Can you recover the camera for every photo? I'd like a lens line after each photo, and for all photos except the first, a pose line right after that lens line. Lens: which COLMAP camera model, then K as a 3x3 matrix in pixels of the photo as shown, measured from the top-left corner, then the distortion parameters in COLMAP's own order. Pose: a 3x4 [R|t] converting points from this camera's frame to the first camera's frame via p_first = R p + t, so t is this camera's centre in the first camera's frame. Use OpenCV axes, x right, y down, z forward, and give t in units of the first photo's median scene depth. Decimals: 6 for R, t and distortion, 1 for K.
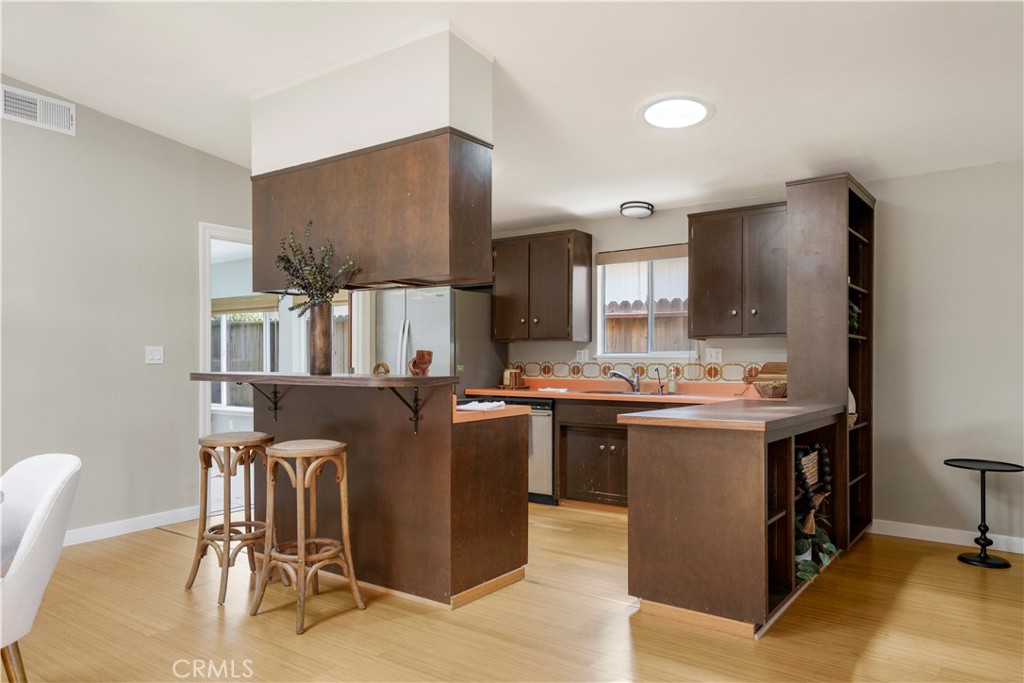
lens RADIAL K [[696.5, 0, 506.8], [0, 696.5, 364.6], [0, 0, 1]] dist [0.027899, 0.001587]
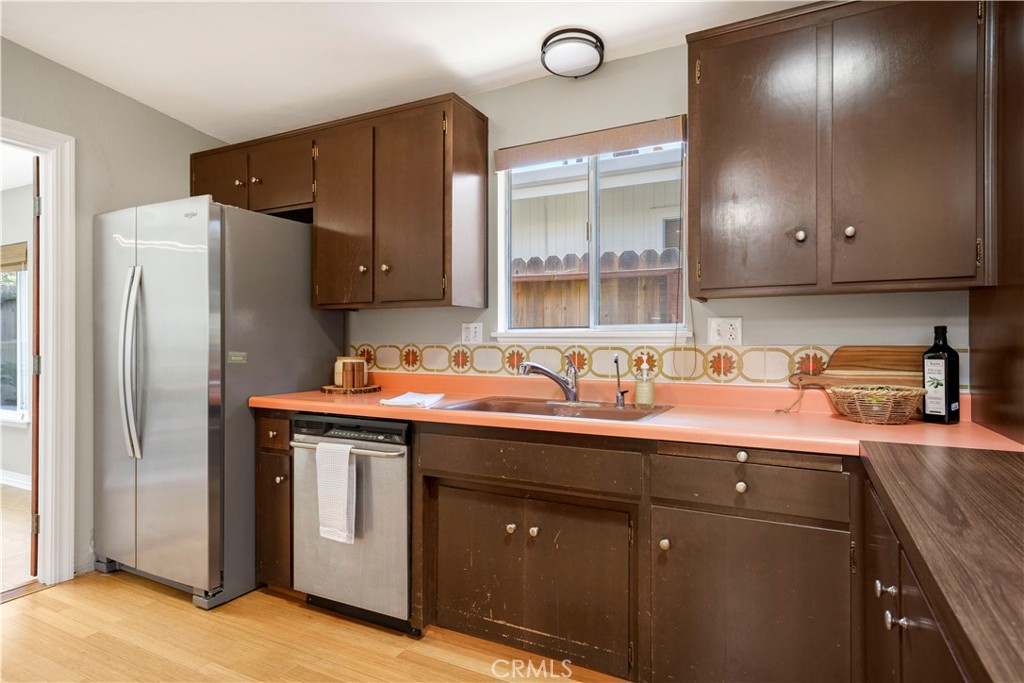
lens RADIAL K [[557.0, 0, 507.1], [0, 557.0, 342.0], [0, 0, 1]] dist [-0.005063, -0.000612]
pose [[0.987910, -0.002109, 0.155015, 0.073705], [0.002798, 0.999987, -0.004224, -0.004187], [-0.155004, 0.004607, 0.987903, 0.607228]]
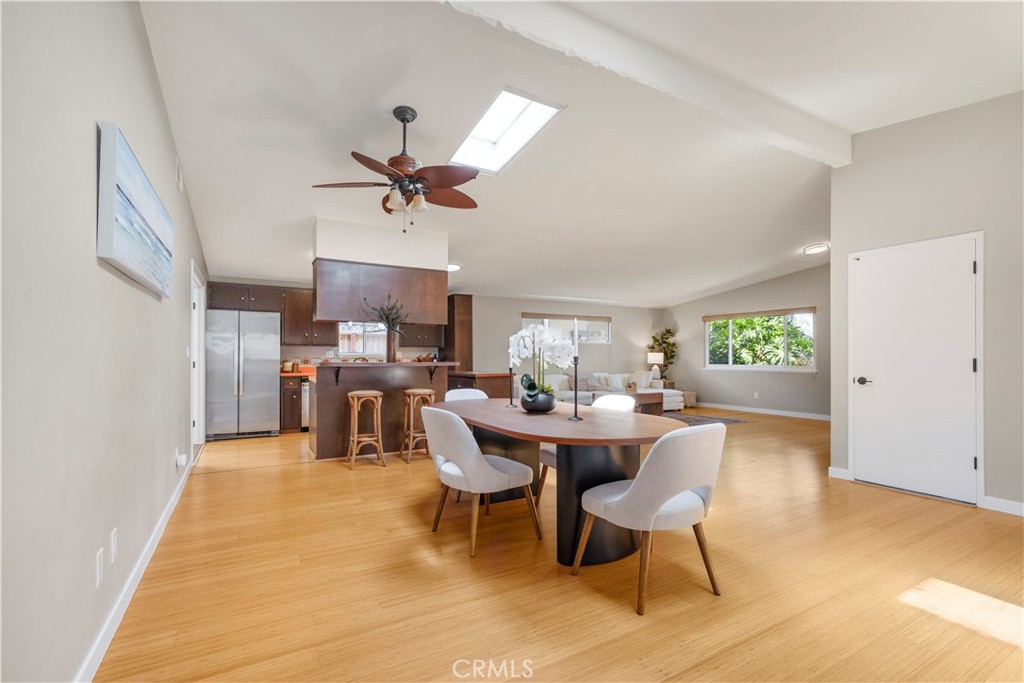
lens RADIAL K [[478.0, 0, 506.0], [0, 478.0, 354.9], [0, 0, 1]] dist [0.001274, 0.000037]
pose [[0.401927, 0.001896, 0.915670, -1.001436], [0.007540, 0.999957, -0.005381, 0.000207], [-0.915641, 0.009067, 0.401895, 0.023171]]
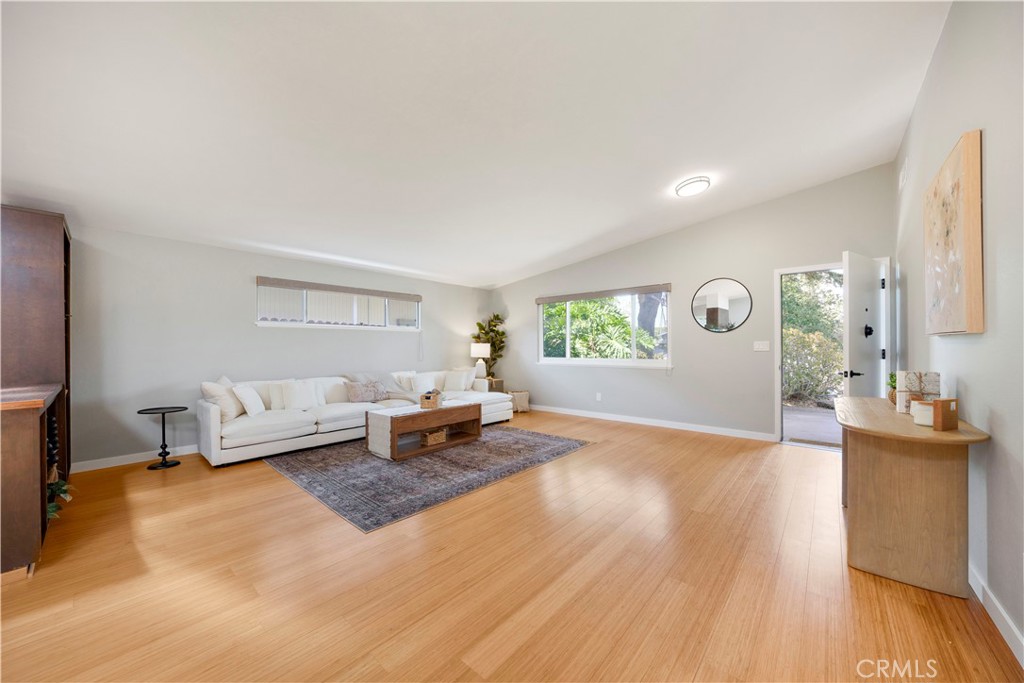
lens RADIAL K [[373.1, 0, 511.8], [0, 373.1, 346.8], [0, 0, 1]] dist [-0.010758, 0.001914]
pose [[0.082825, -0.000398, 0.996564, -0.118085], [0.012692, 0.999919, -0.000656, -0.001681], [-0.996483, 0.012703, 0.082823, 0.050057]]
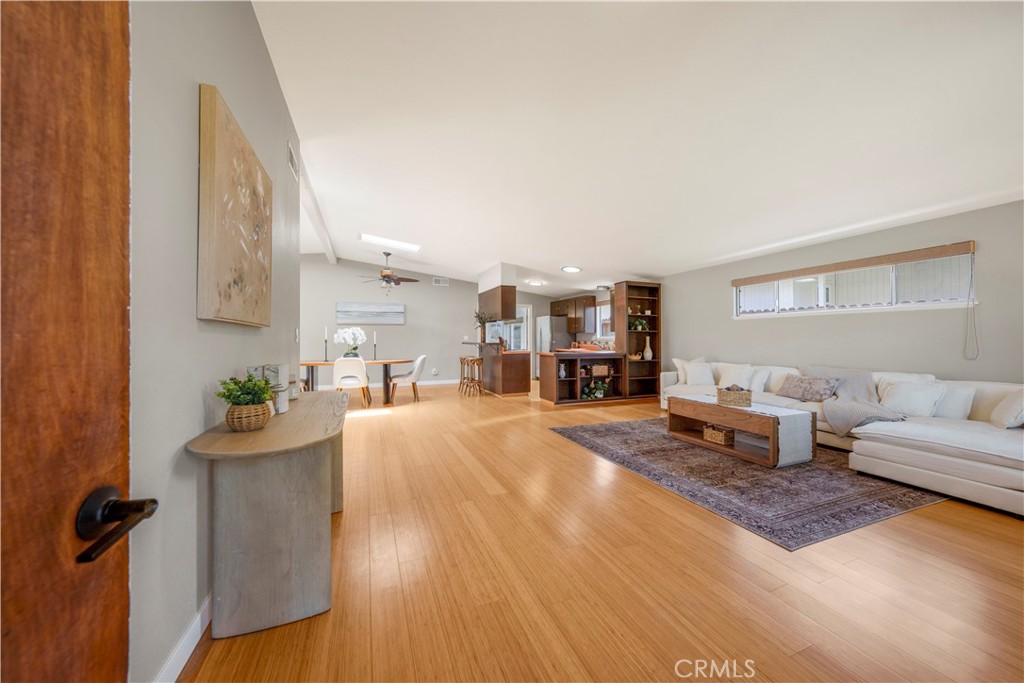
lens RADIAL K [[360.4, 0, 506.3], [0, 360.4, 339.6], [0, 0, 1]] dist [-0.014727, 0.001831]
pose [[0.843328, -0.002798, -0.537392, 0.669078], [-0.002879, 0.999949, -0.009725, 0.011879], [0.537392, 0.009749, 0.843276, -0.504781]]
